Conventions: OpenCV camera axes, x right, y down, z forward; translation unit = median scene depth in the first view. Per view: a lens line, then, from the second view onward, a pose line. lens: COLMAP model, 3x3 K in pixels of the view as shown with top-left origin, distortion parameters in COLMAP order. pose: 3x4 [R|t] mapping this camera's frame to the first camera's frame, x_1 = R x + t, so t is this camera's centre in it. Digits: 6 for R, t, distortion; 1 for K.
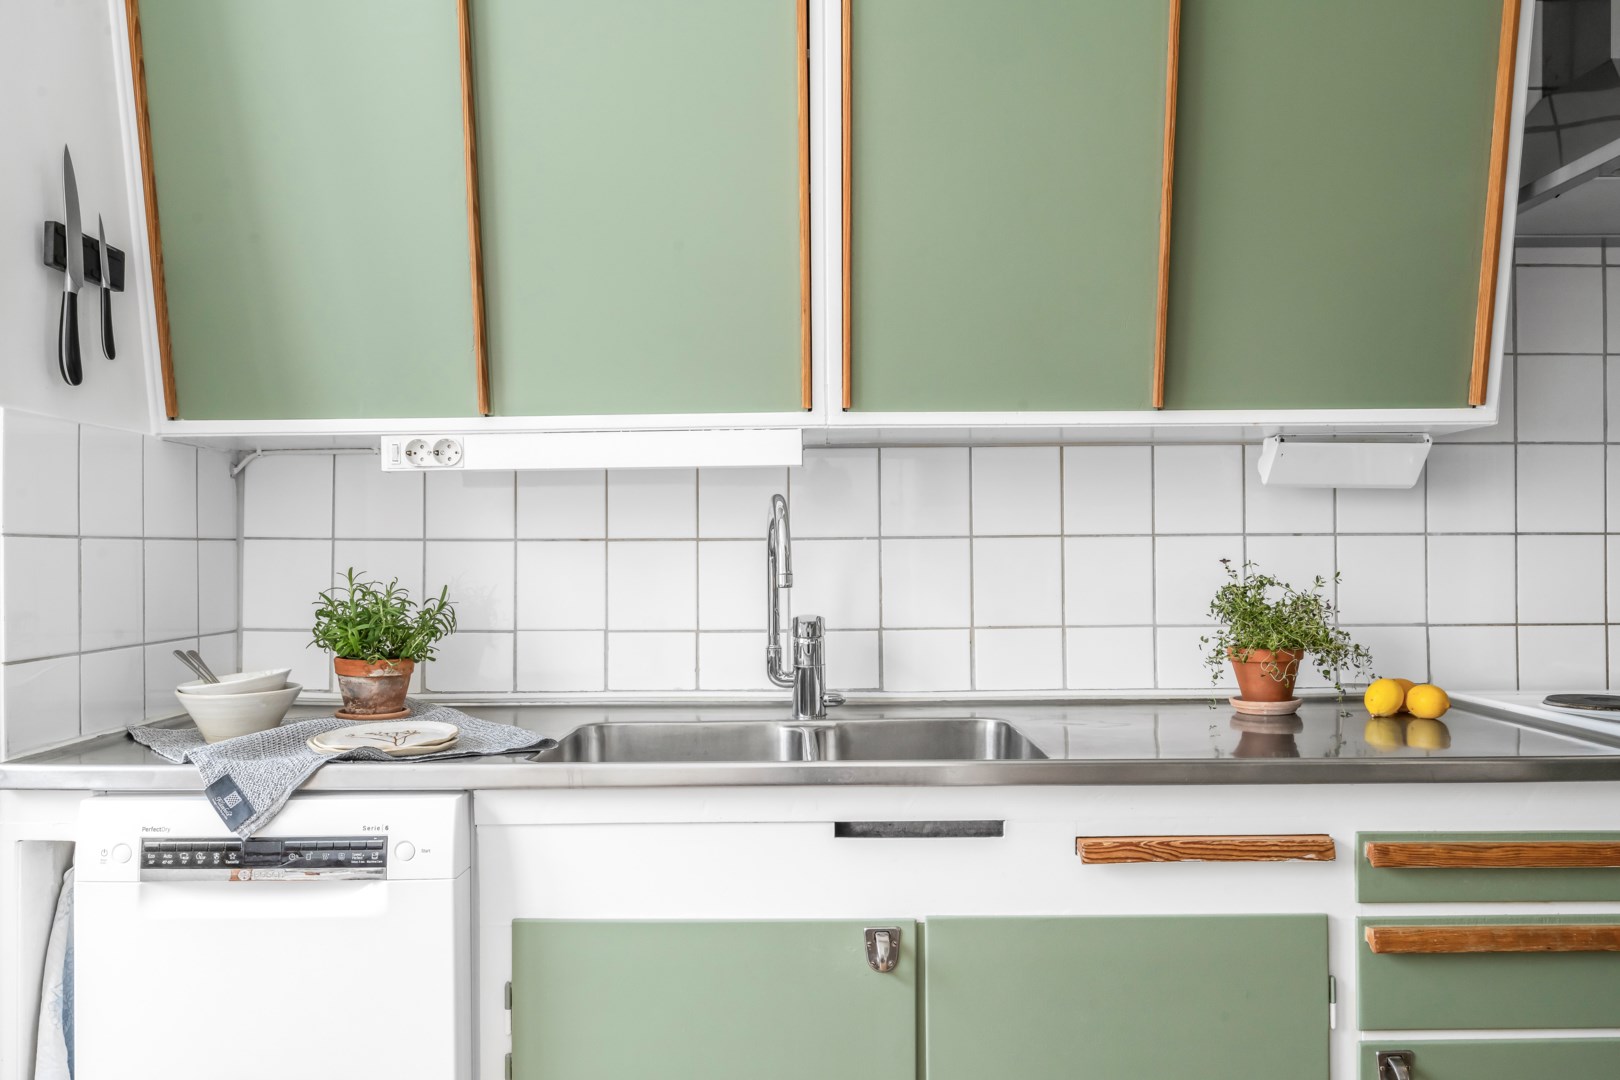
lens RADIAL K [[1189.1, 0, 815.0], [0, 1189.1, 534.7], [0, 0, 1]] dist [0.007314, 0.000784]
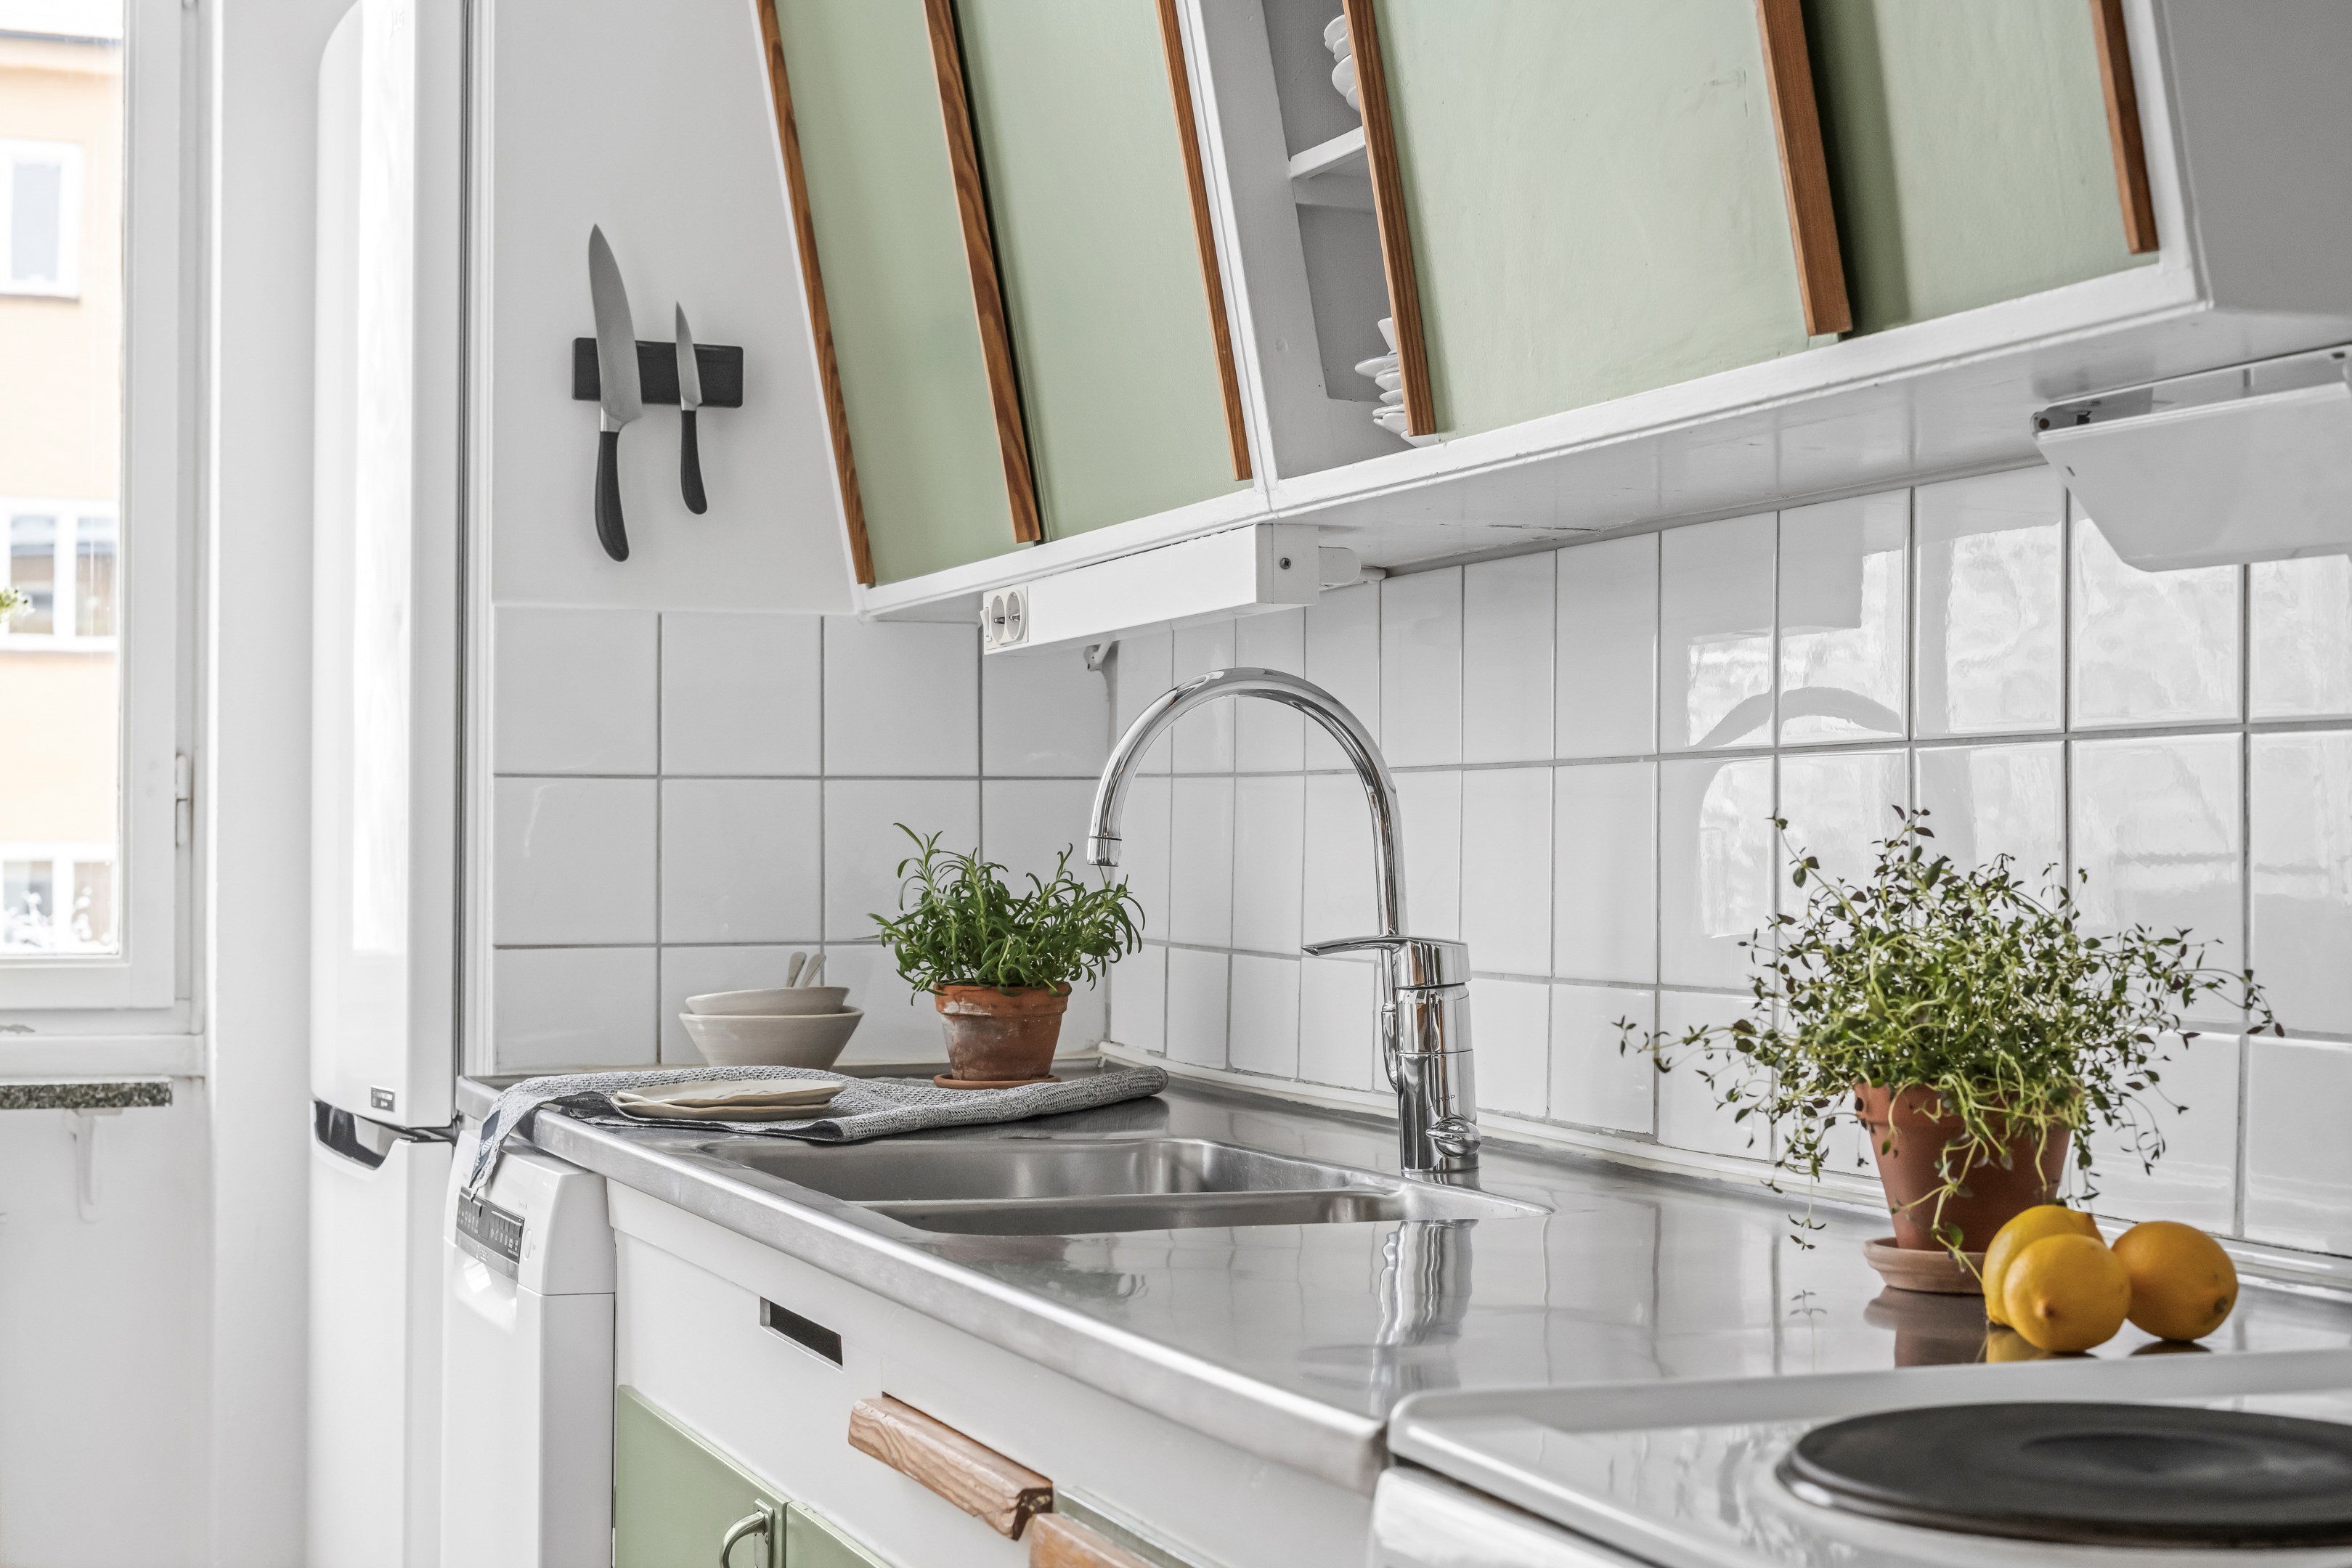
lens RADIAL K [[3598.4, 0, 1176.5], [0, 3598.4, 794.1], [0, 0, 1]] dist [0.022634, 0.000000]
pose [[0.347374, -0.005651, -0.937709, 1.289989], [0.012516, 0.999921, -0.001389, 0.016721], [0.937643, -0.011254, 0.347418, 0.496093]]
